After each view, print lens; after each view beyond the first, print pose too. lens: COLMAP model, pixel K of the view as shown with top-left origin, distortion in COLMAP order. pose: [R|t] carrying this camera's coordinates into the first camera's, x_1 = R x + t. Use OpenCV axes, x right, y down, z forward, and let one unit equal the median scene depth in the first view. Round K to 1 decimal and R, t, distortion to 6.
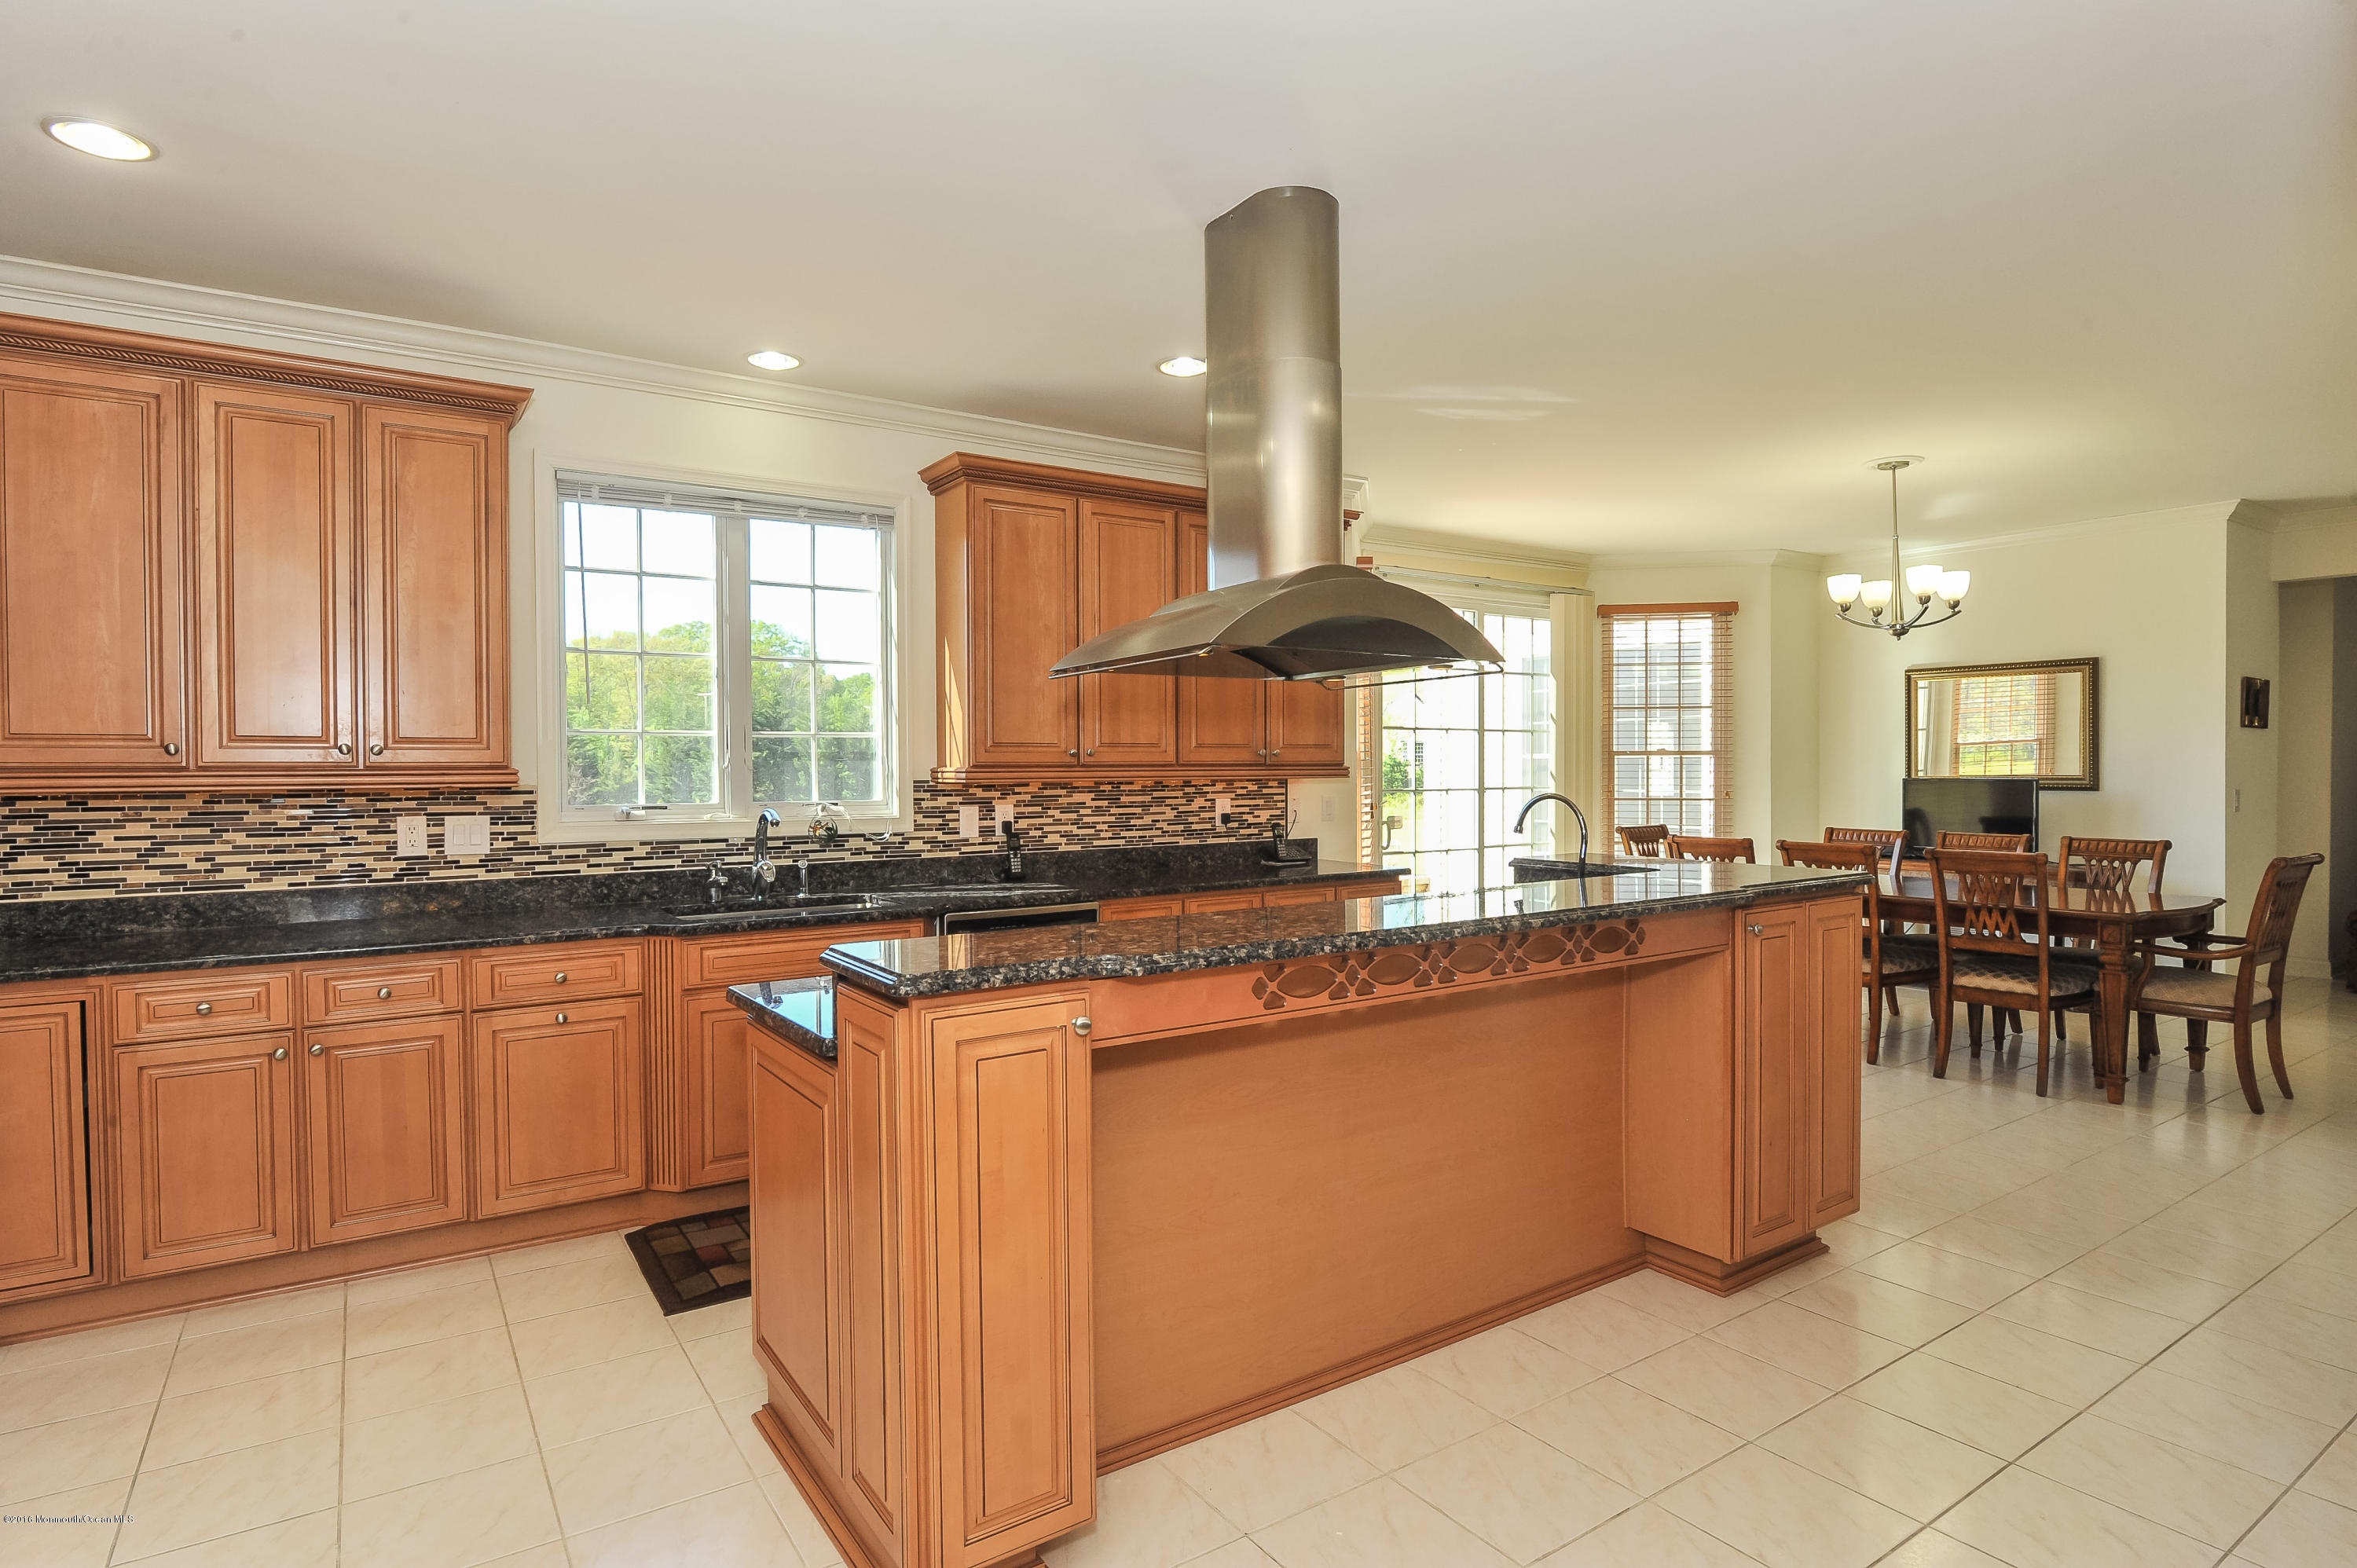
lens RADIAL K [[1227.3, 0, 1178.5], [0, 1227.3, 784.0], [0, 0, 1]] dist [-0.015812, -0.000244]
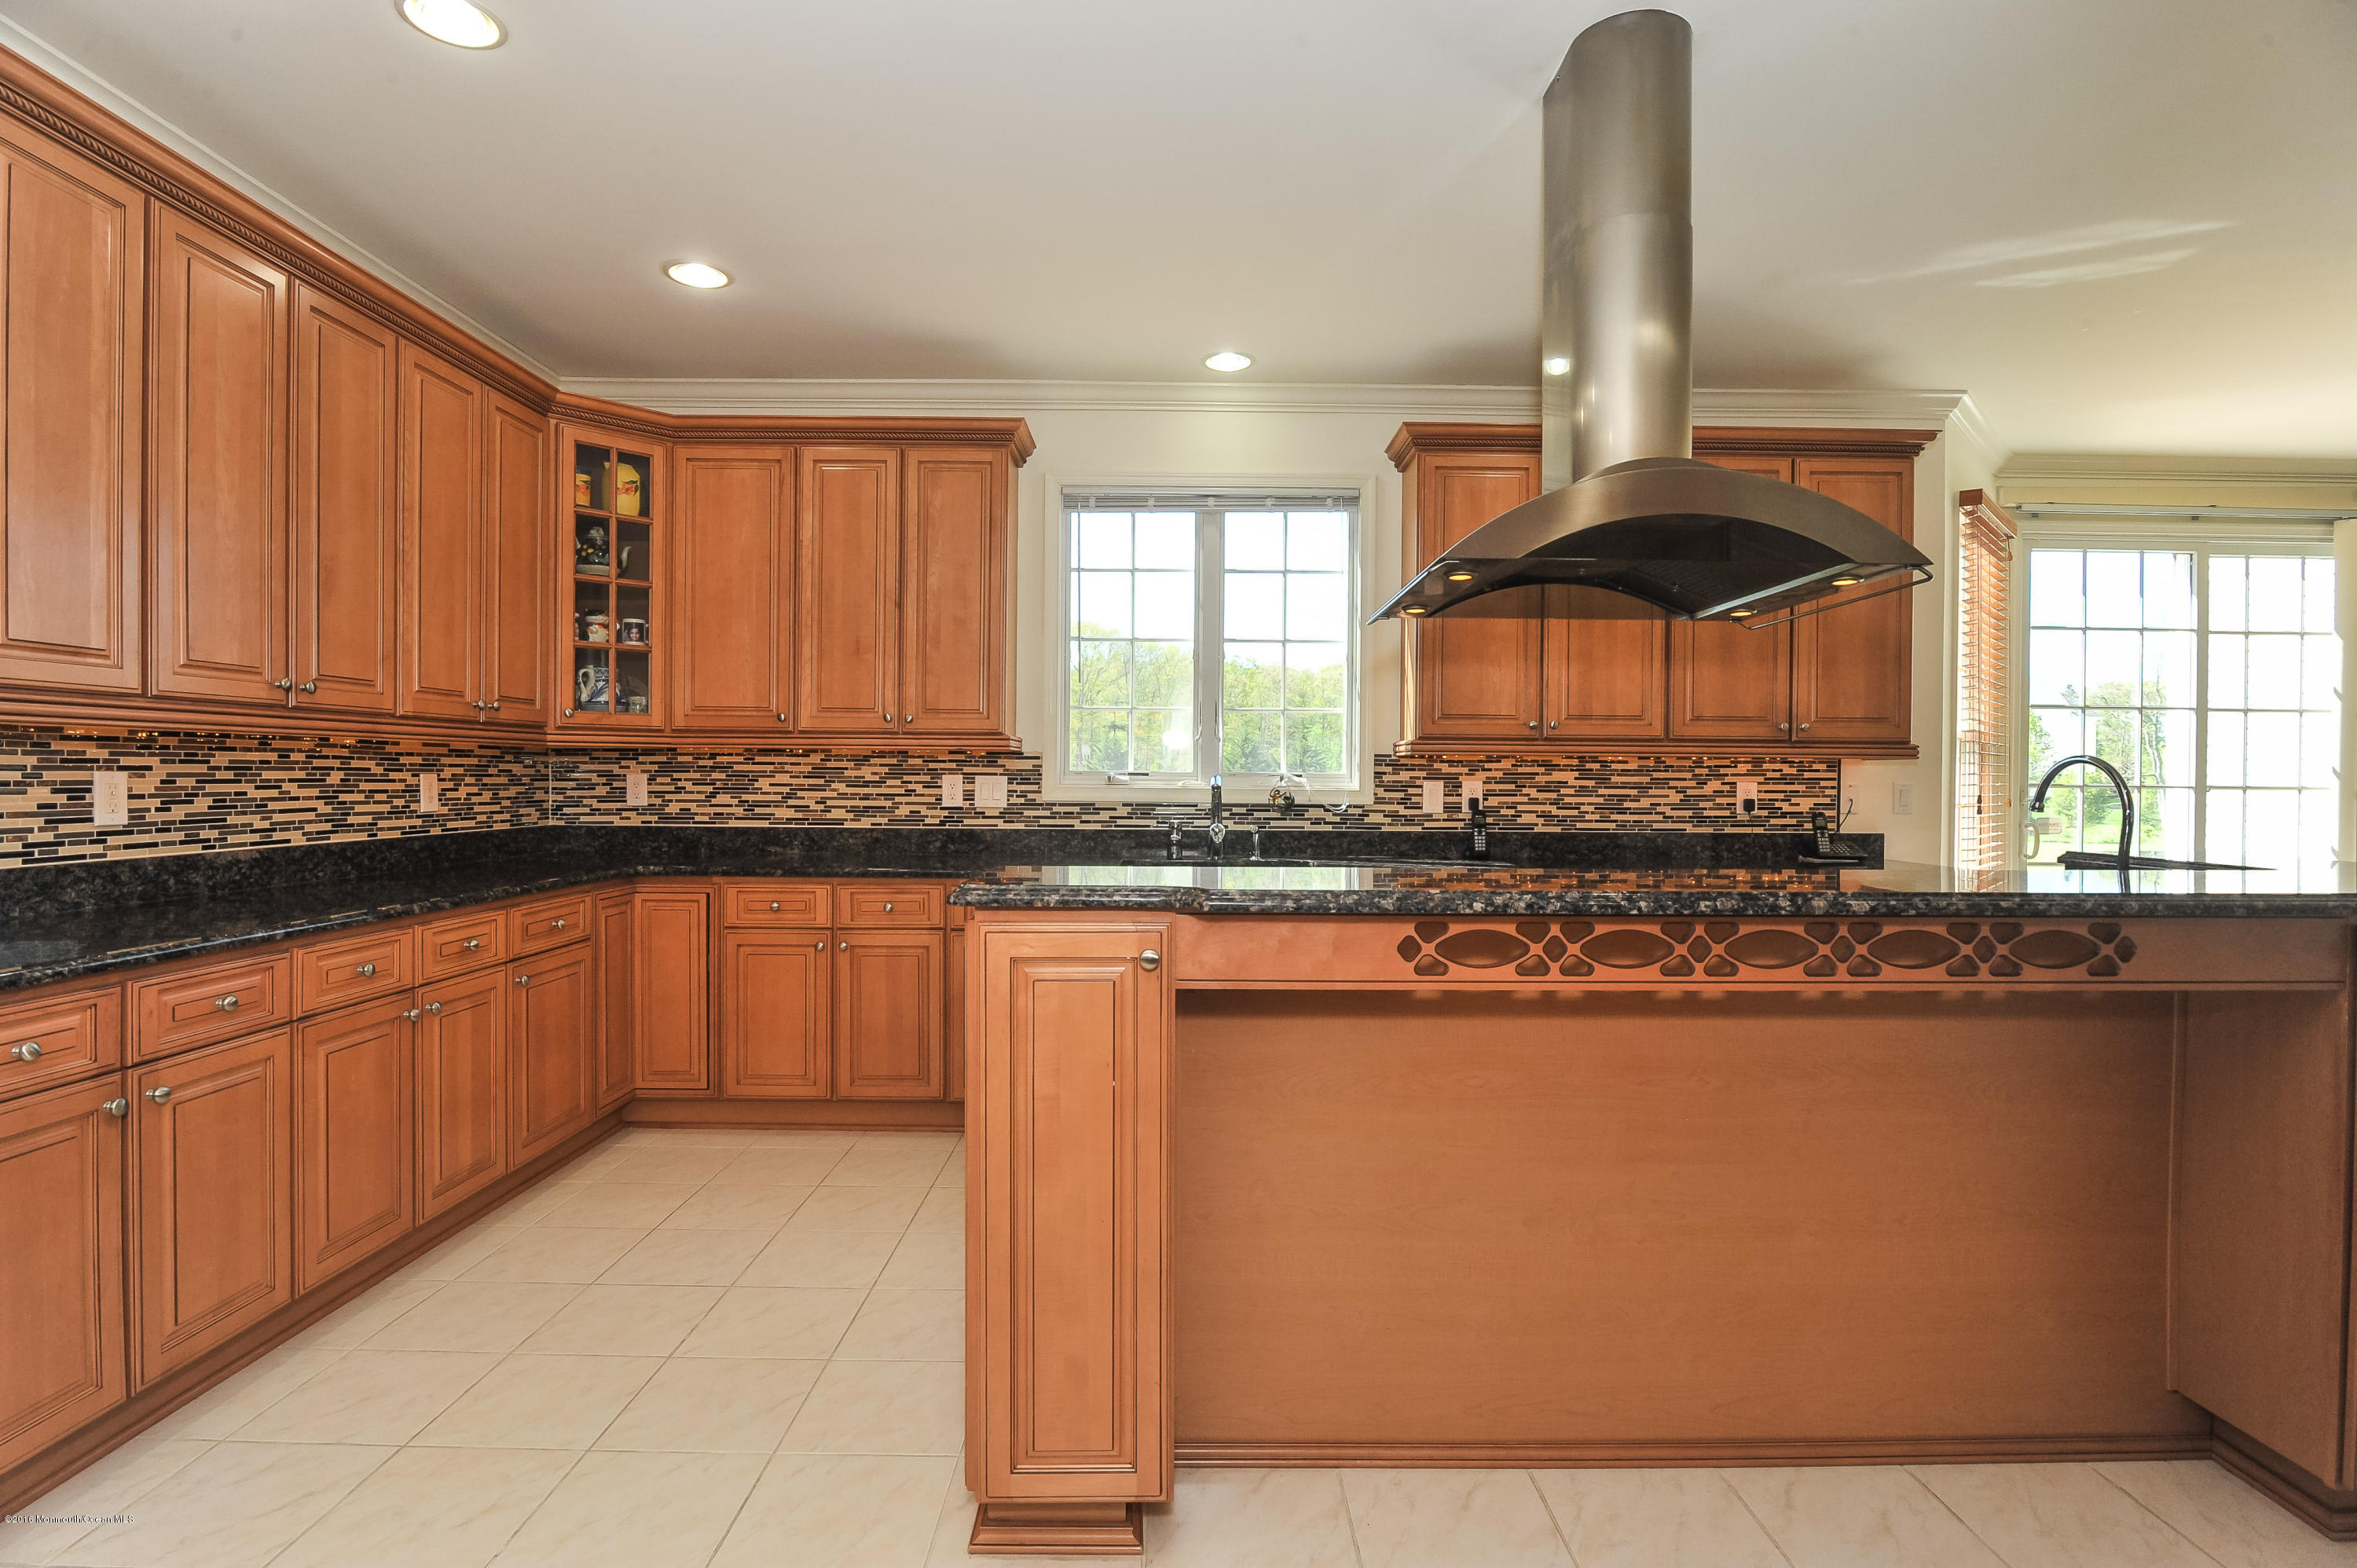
lens RADIAL K [[1143.4, 0, 1178.5], [0, 1143.4, 784.0], [0, 0, 1]] dist [-0.017968, -0.001574]
pose [[0.832215, 0.015251, -0.554243, 0.171741], [-0.020210, 0.999792, -0.002835, 0.027317], [0.554084, 0.013561, 0.832350, 0.119594]]
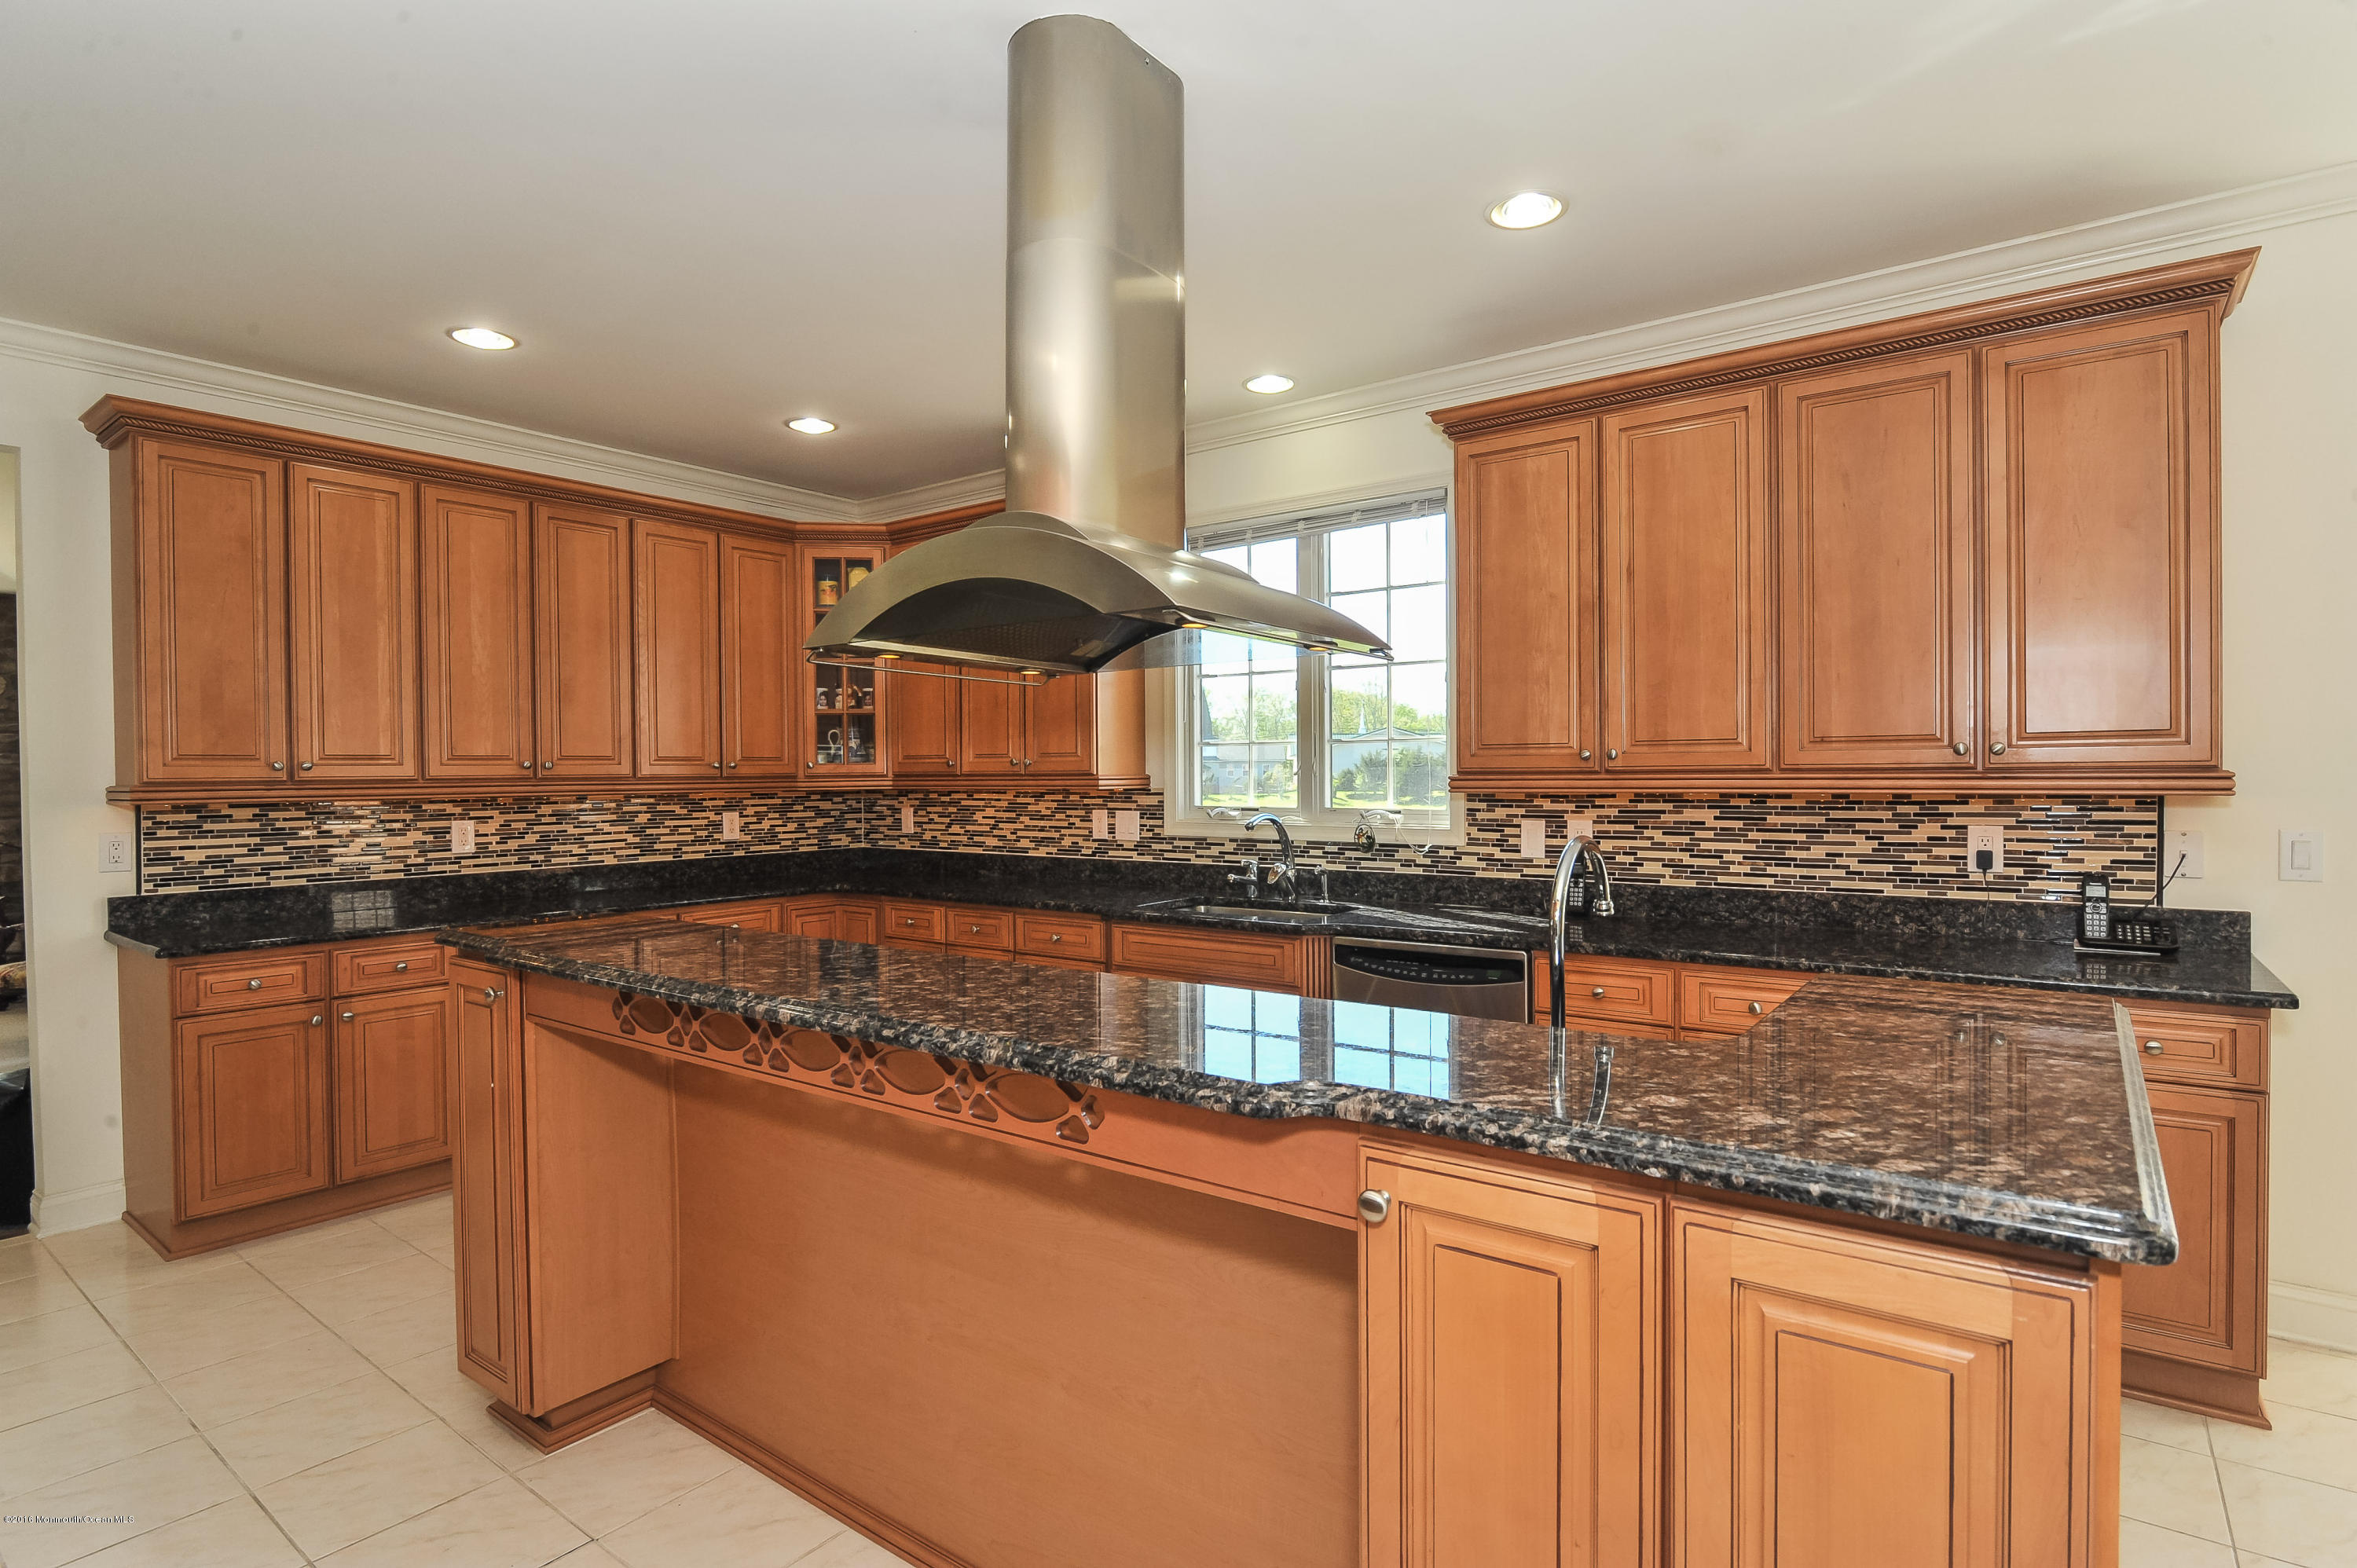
lens RADIAL K [[1169.2, 0, 1178.5], [0, 1169.2, 784.0], [0, 0, 1]] dist [-0.017065, -0.000204]
pose [[0.329021, 0.010750, -0.944262, 0.506387], [-0.008154, 0.999930, 0.008542, -0.011490], [0.944288, 0.004889, 0.329085, 0.517265]]
